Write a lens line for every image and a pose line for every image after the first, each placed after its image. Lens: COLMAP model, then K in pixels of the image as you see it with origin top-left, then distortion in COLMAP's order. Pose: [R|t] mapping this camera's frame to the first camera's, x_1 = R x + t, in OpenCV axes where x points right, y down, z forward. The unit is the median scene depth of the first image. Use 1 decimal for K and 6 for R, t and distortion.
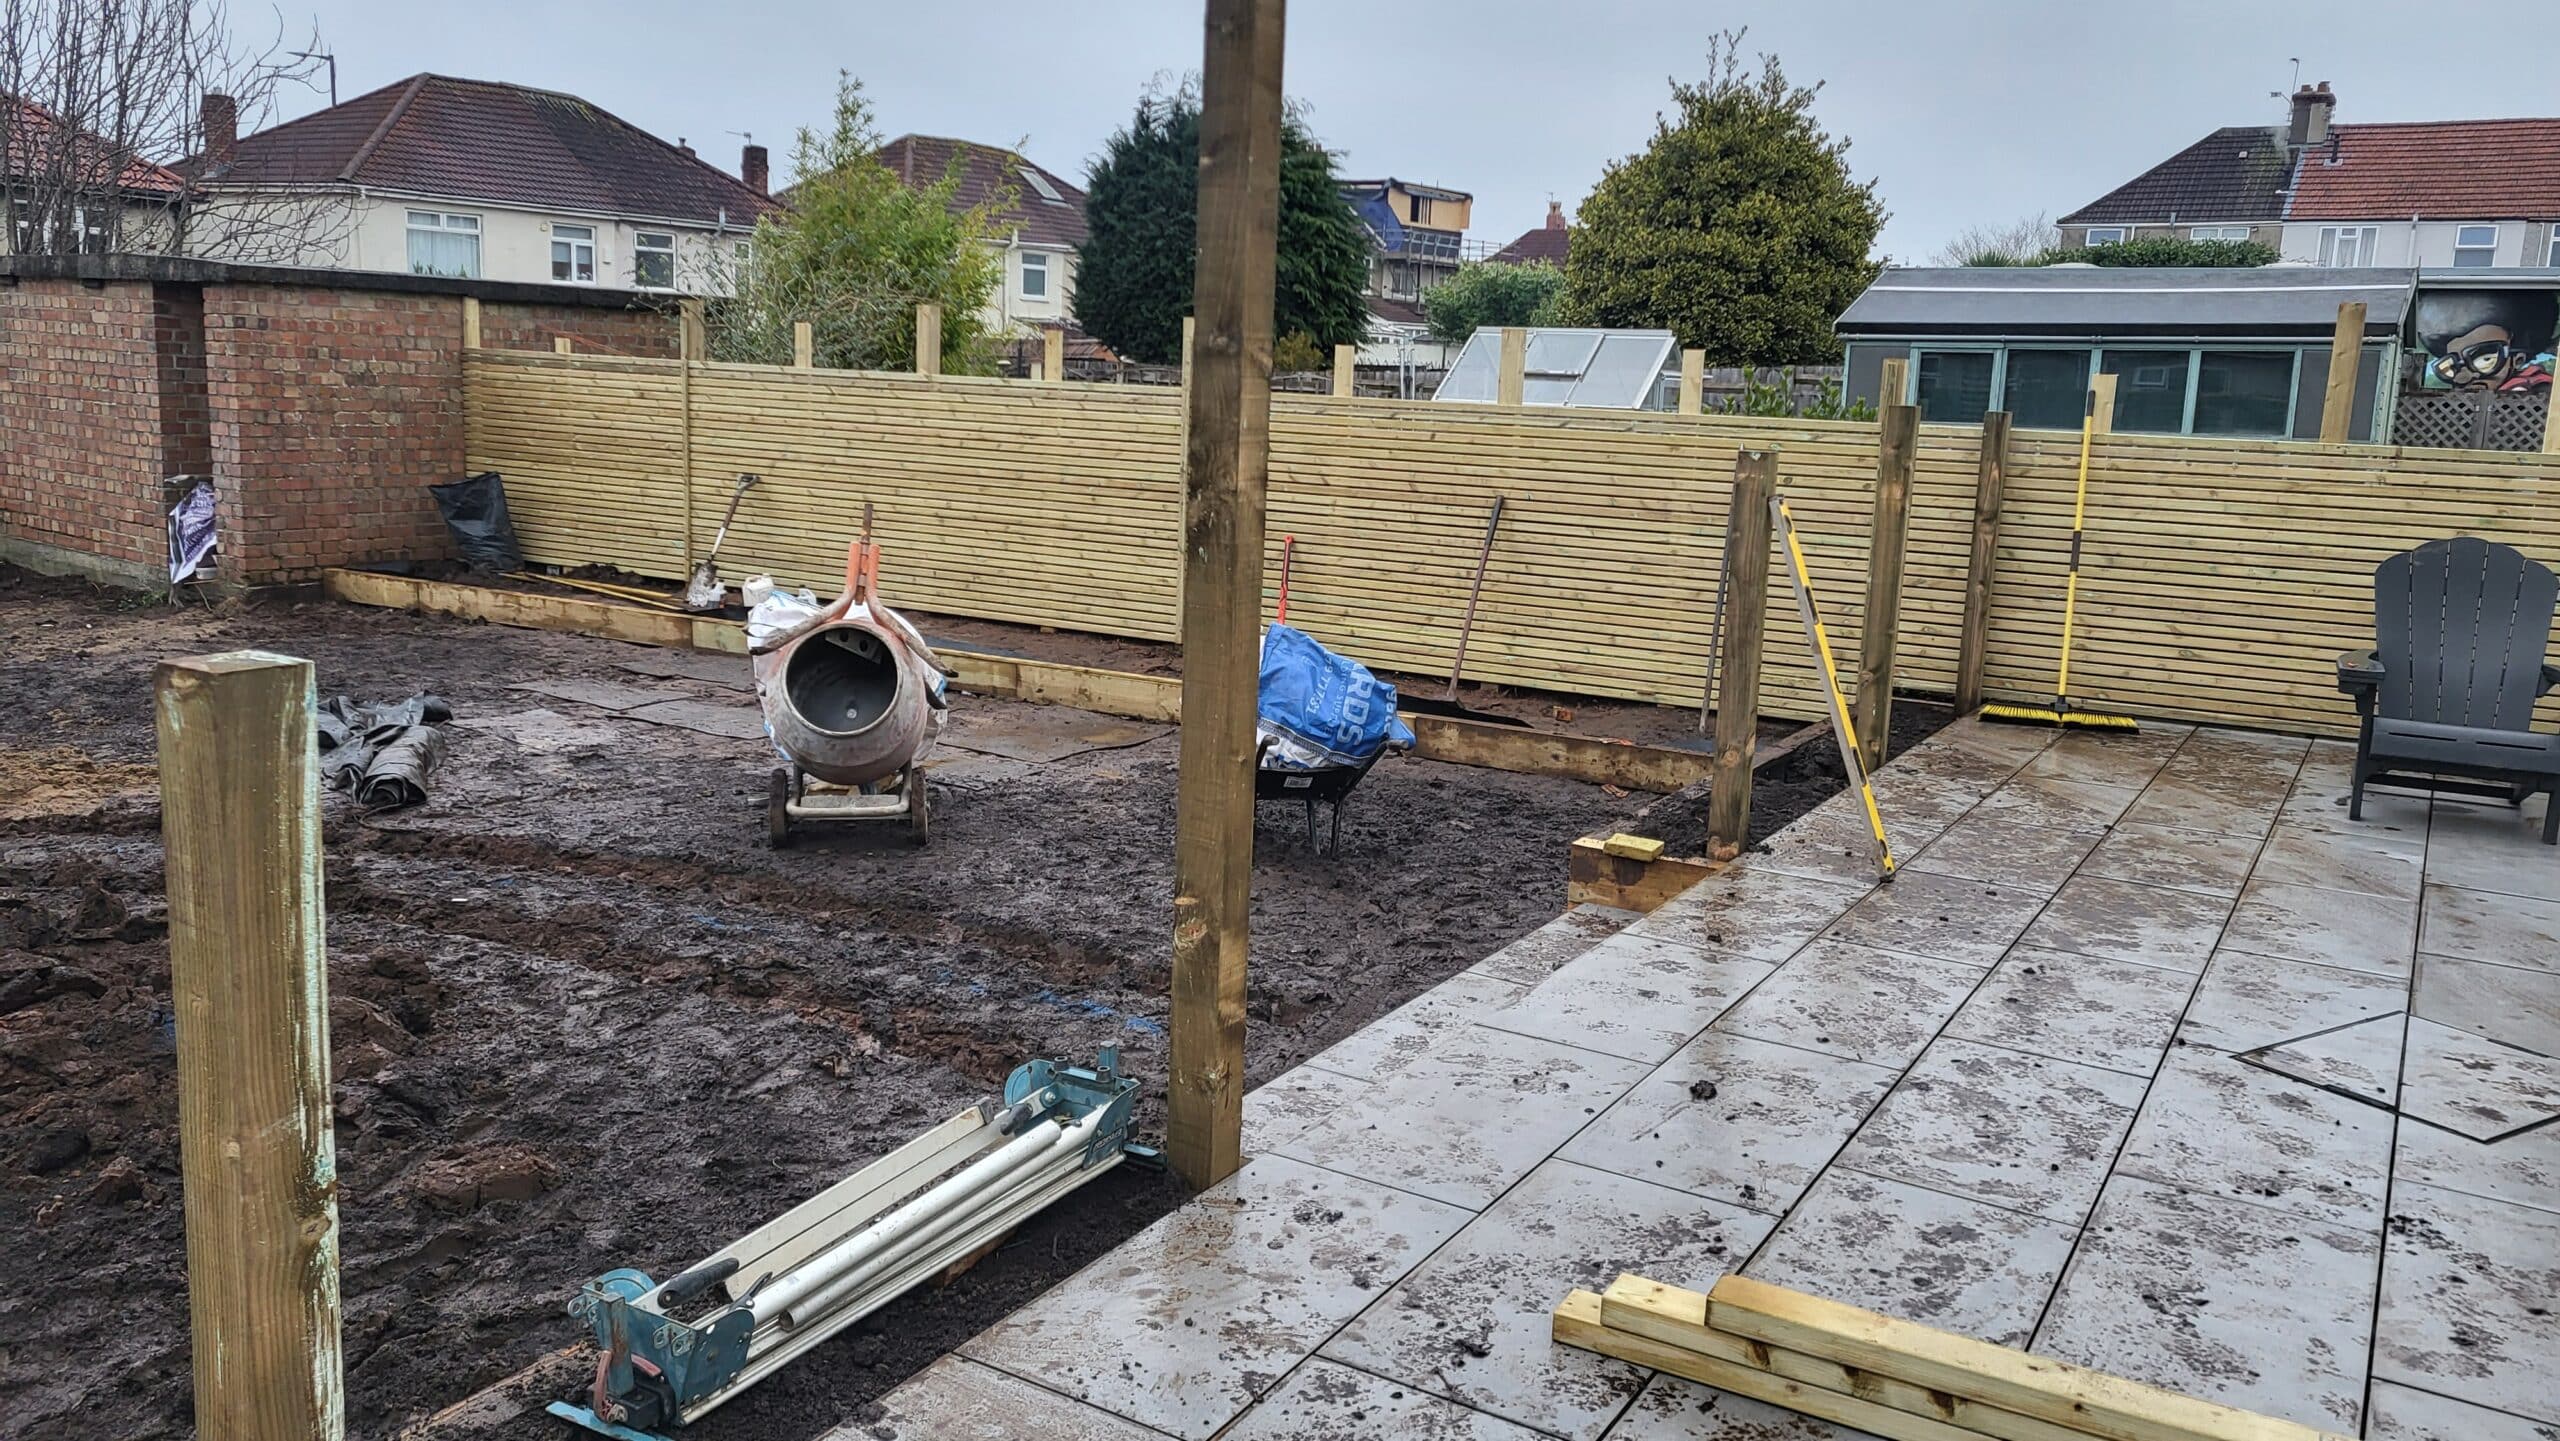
lens RADIAL K [[1911.8, 0, 1286.0], [0, 1911.8, 684.7], [0, 0, 1]] dist [0.074692, -0.054916]
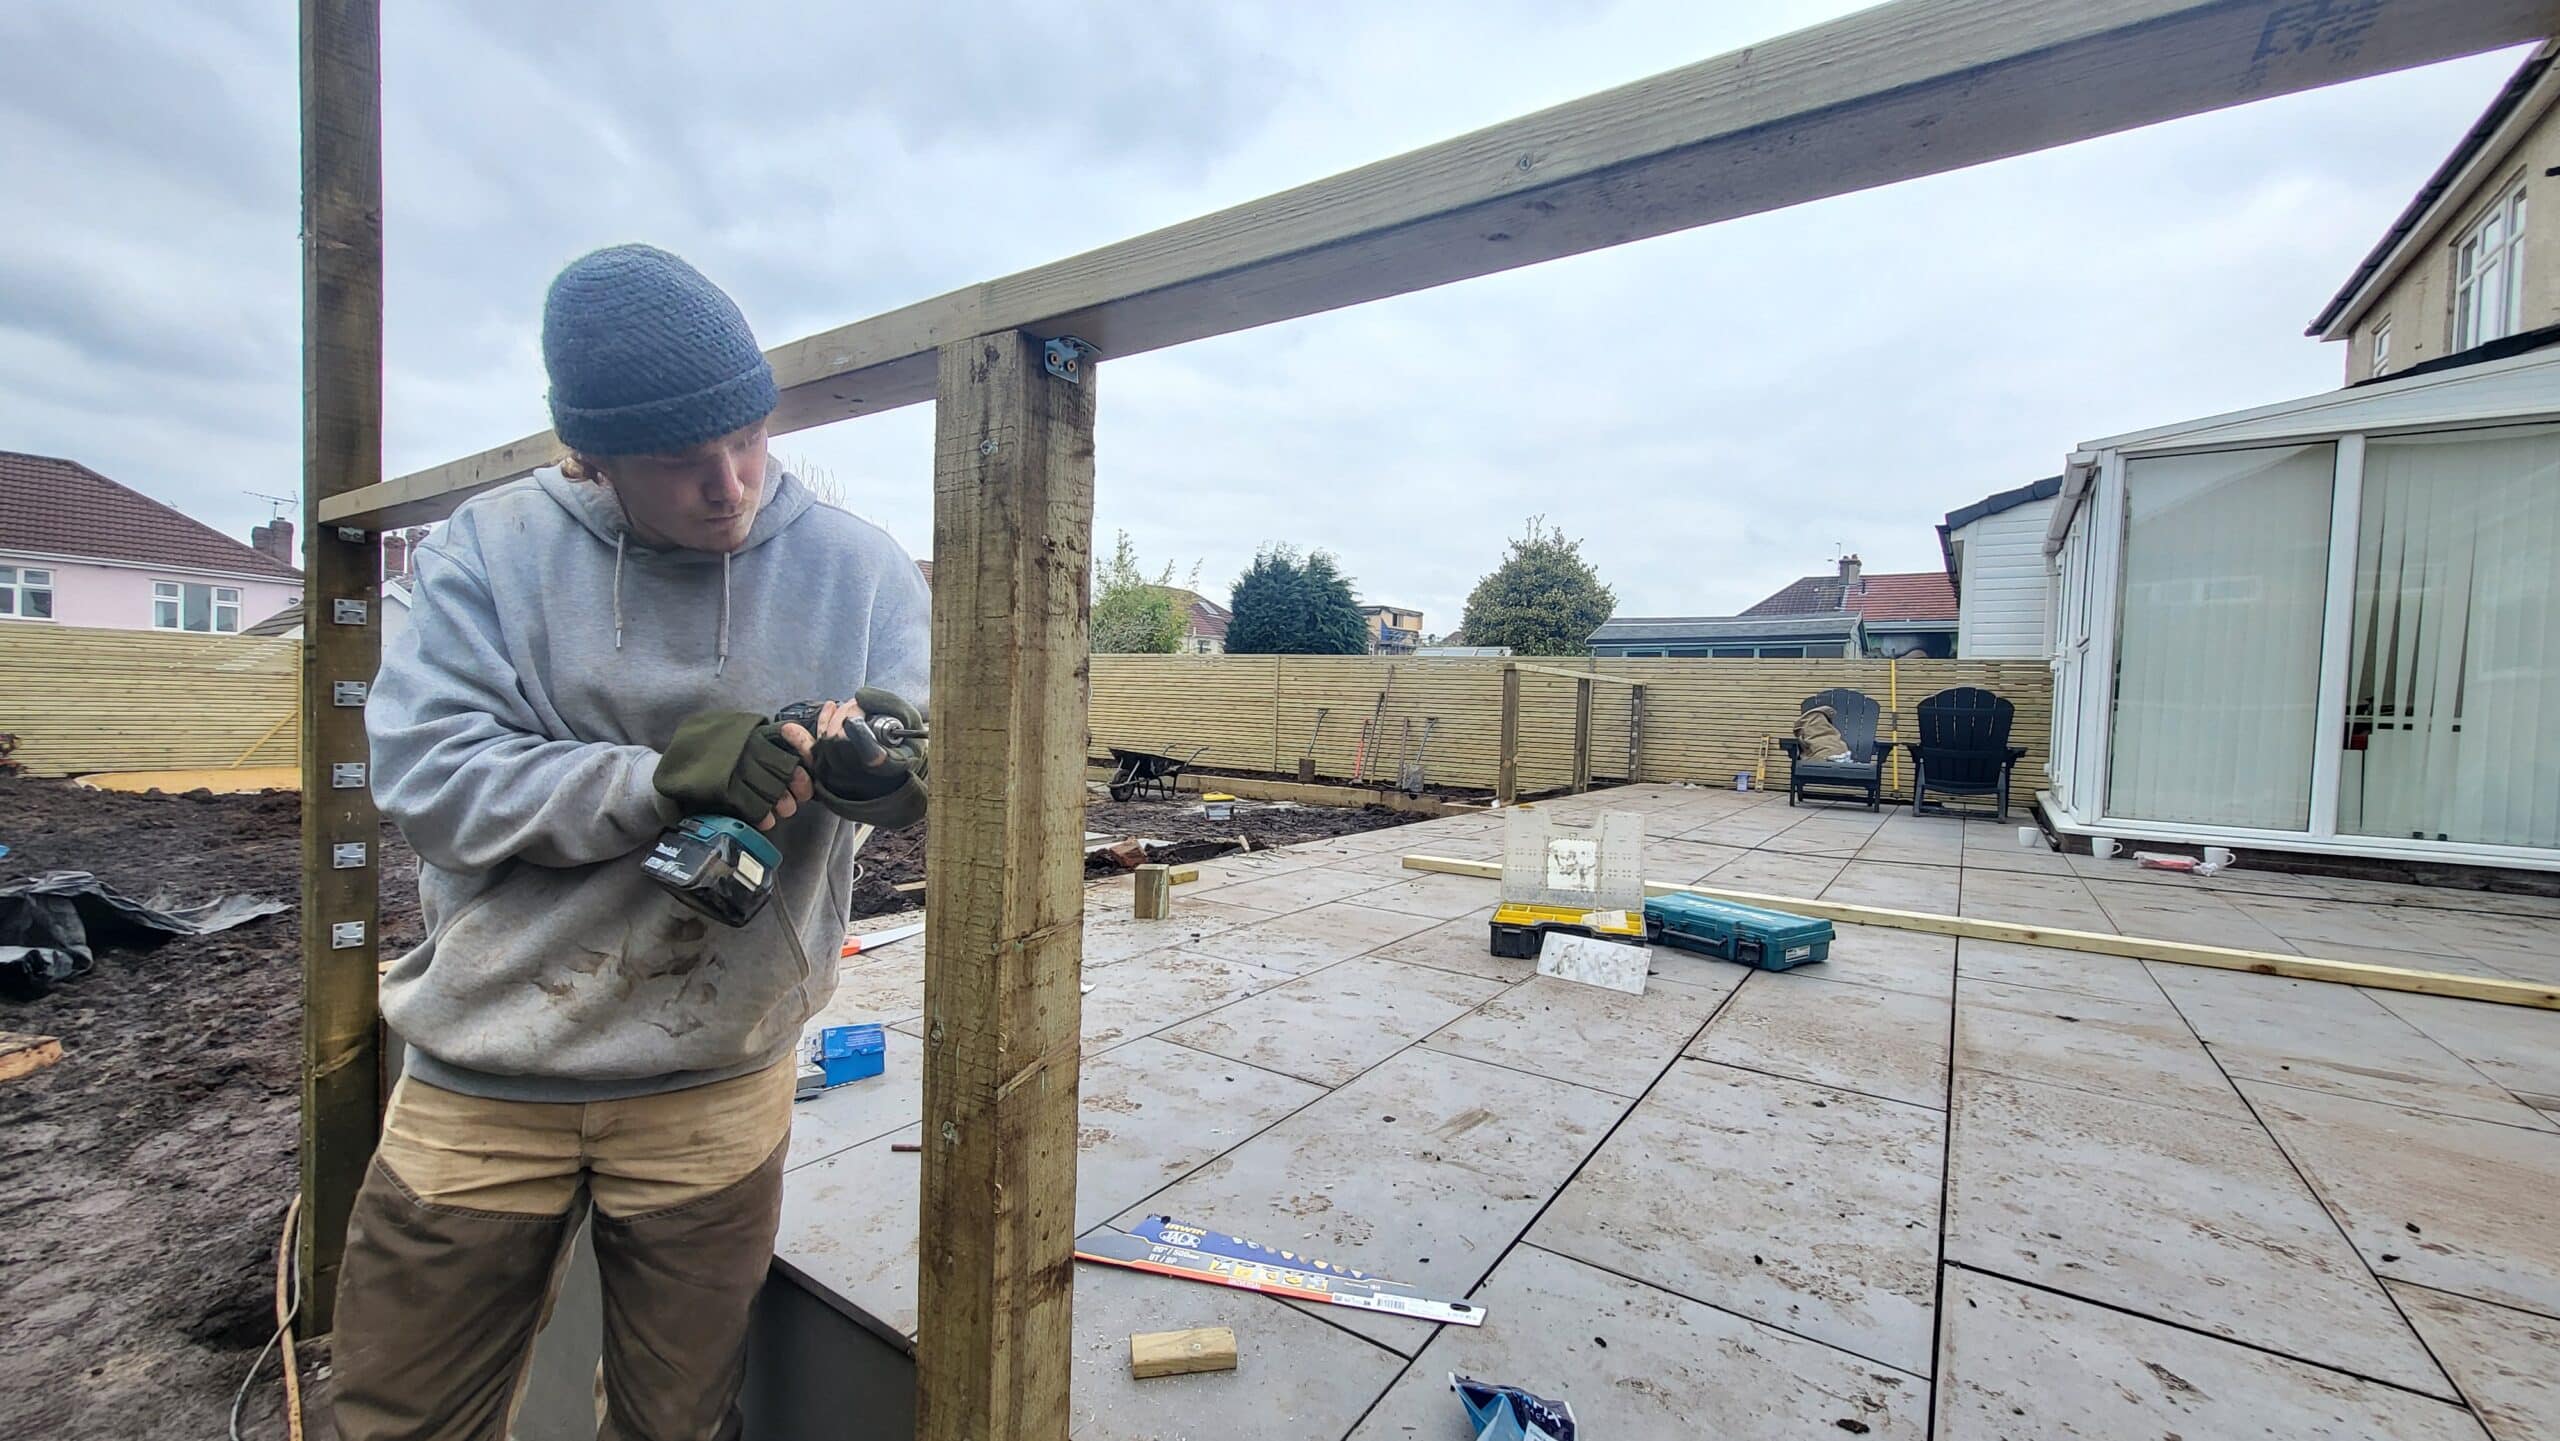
lens RADIAL K [[1004.5, 0, 1260.6], [0, 1004.5, 745.1], [0, 0, 1]] dist [0.000766, -0.001127]
pose [[0.997495, -0.004897, -0.070569, 0.008744], [-0.004208, 0.991726, -0.128305, 0.077660], [0.070614, 0.128280, 0.989221, -0.106279]]
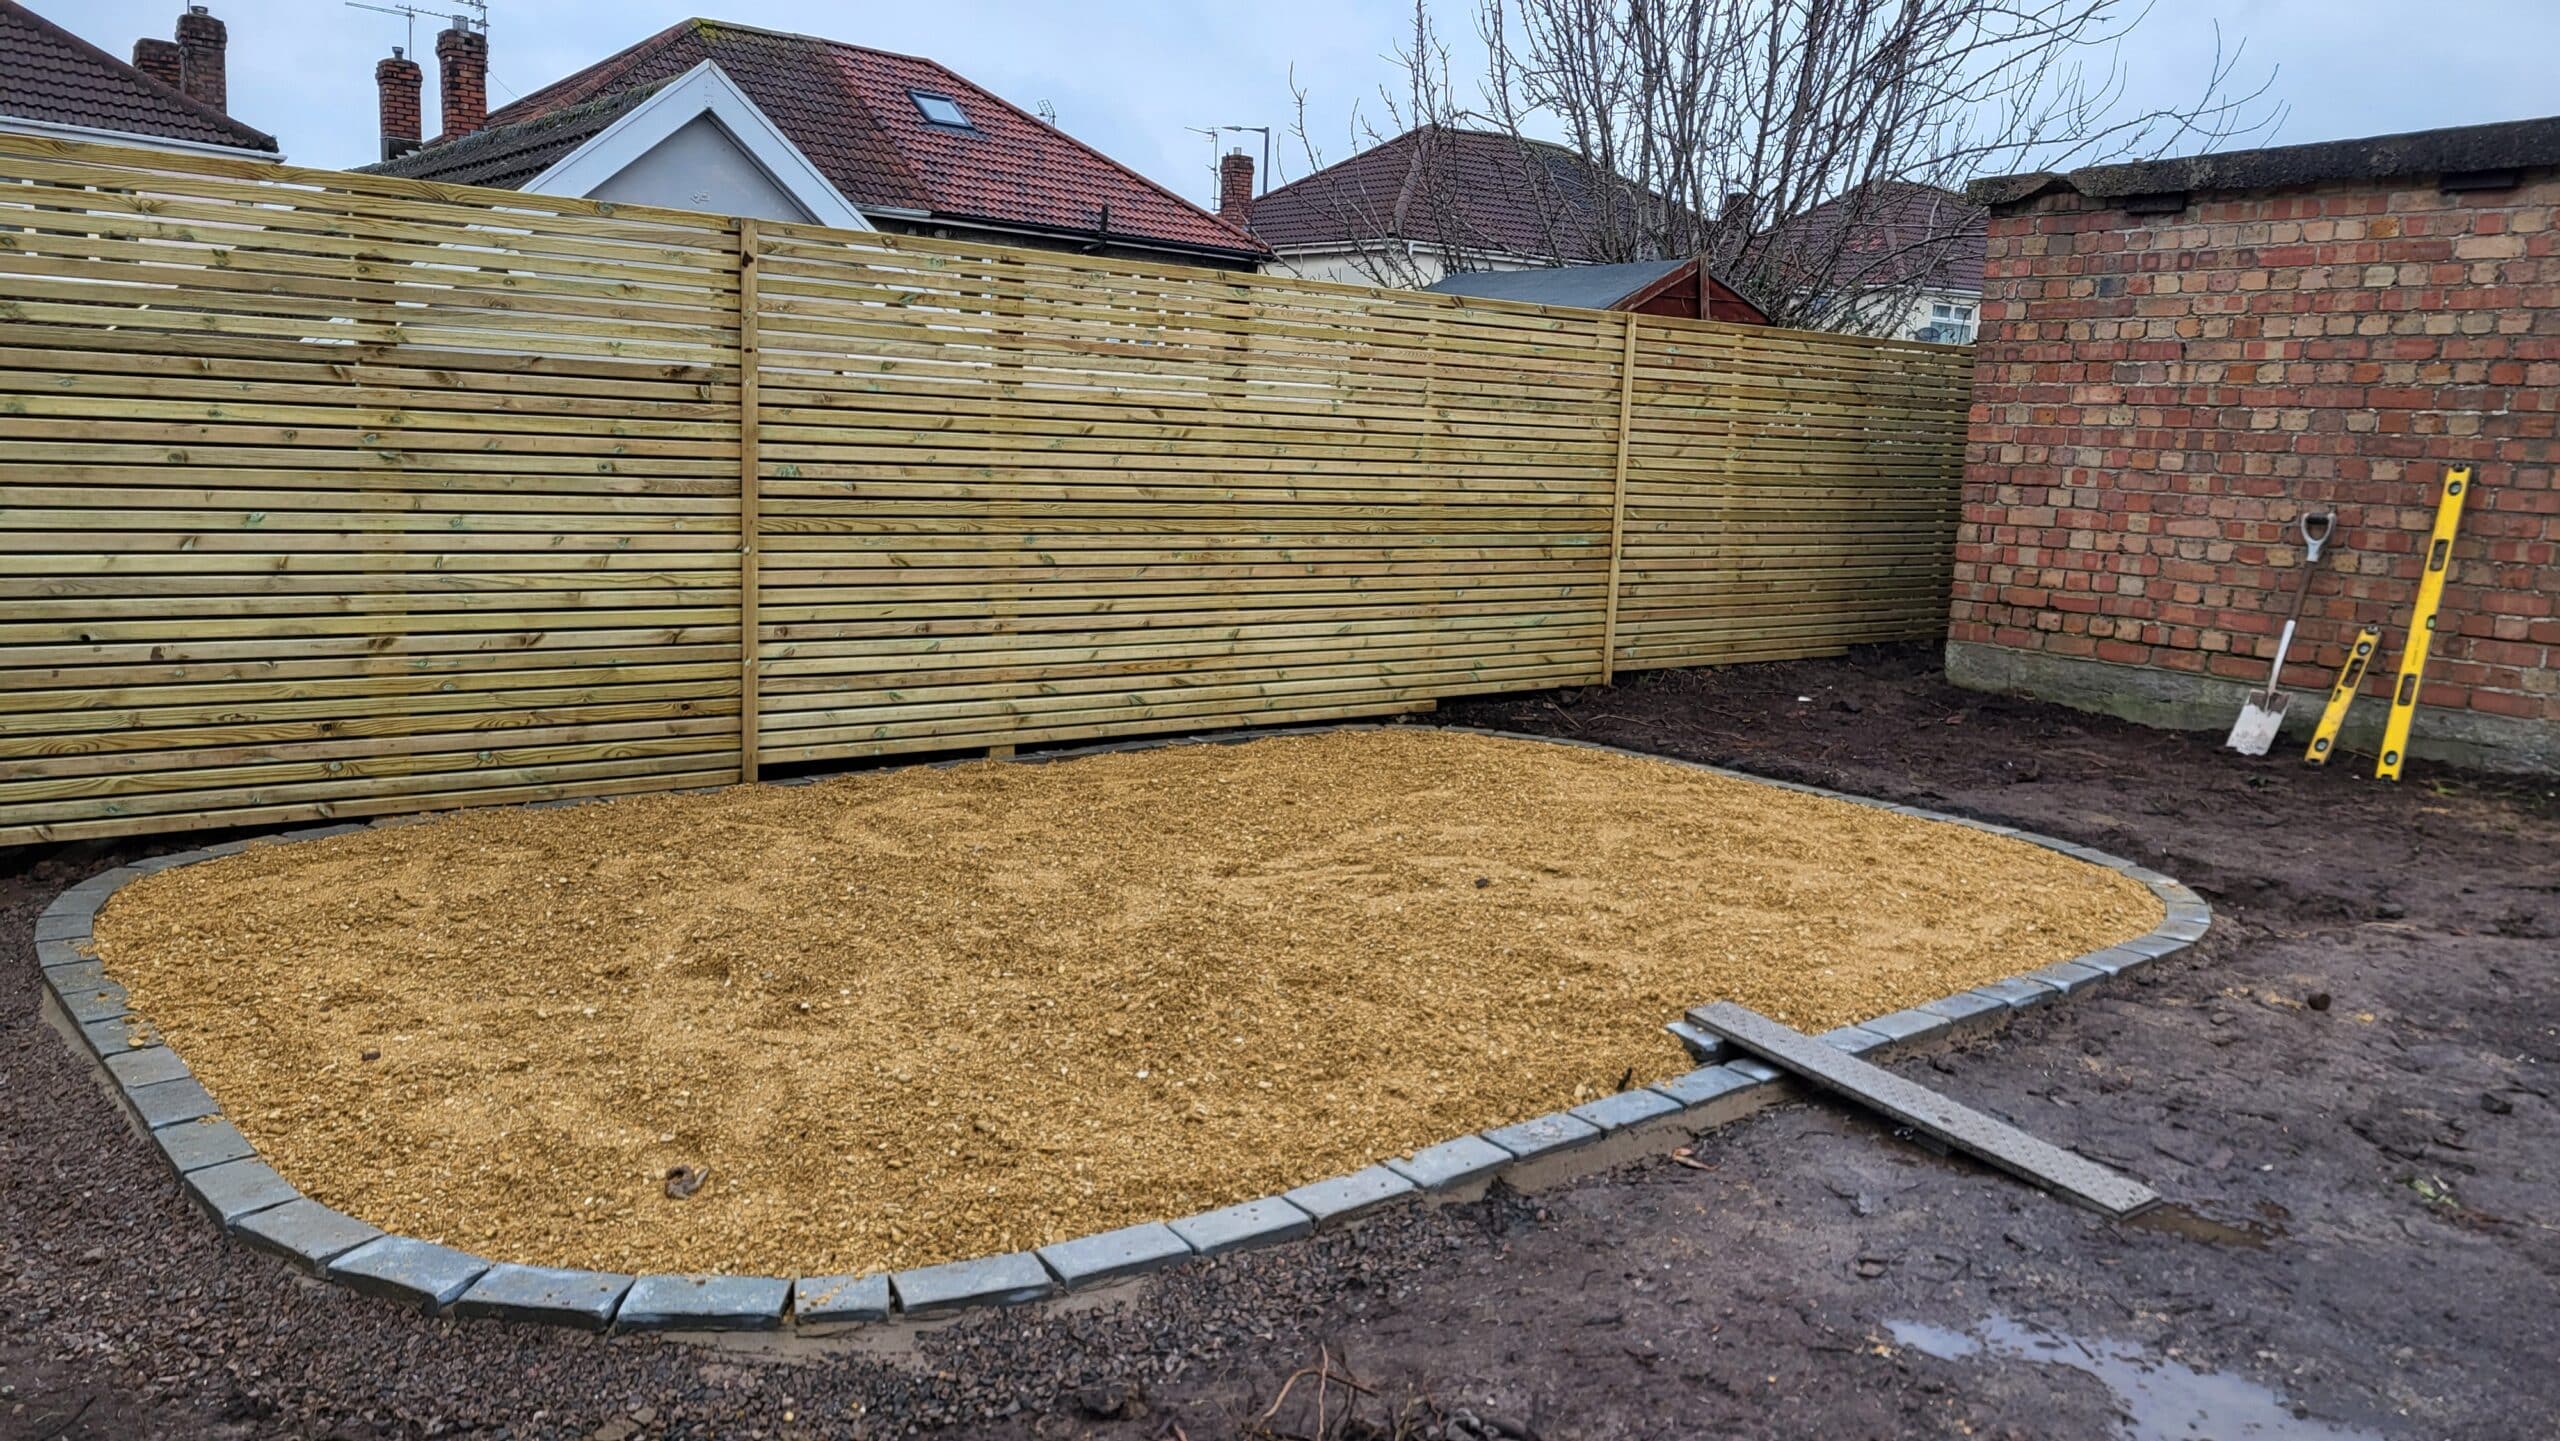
lens RADIAL K [[1911.8, 0, 1304.1], [0, 1911.8, 730.2], [0, 0, 1]] dist [0.074692, -0.054916]
pose [[0.957928, 0.043671, -0.283667, -0.749320], [-0.051048, 0.998522, -0.018660, -0.033044], [0.282433, 0.032355, 0.958741, 0.410270]]
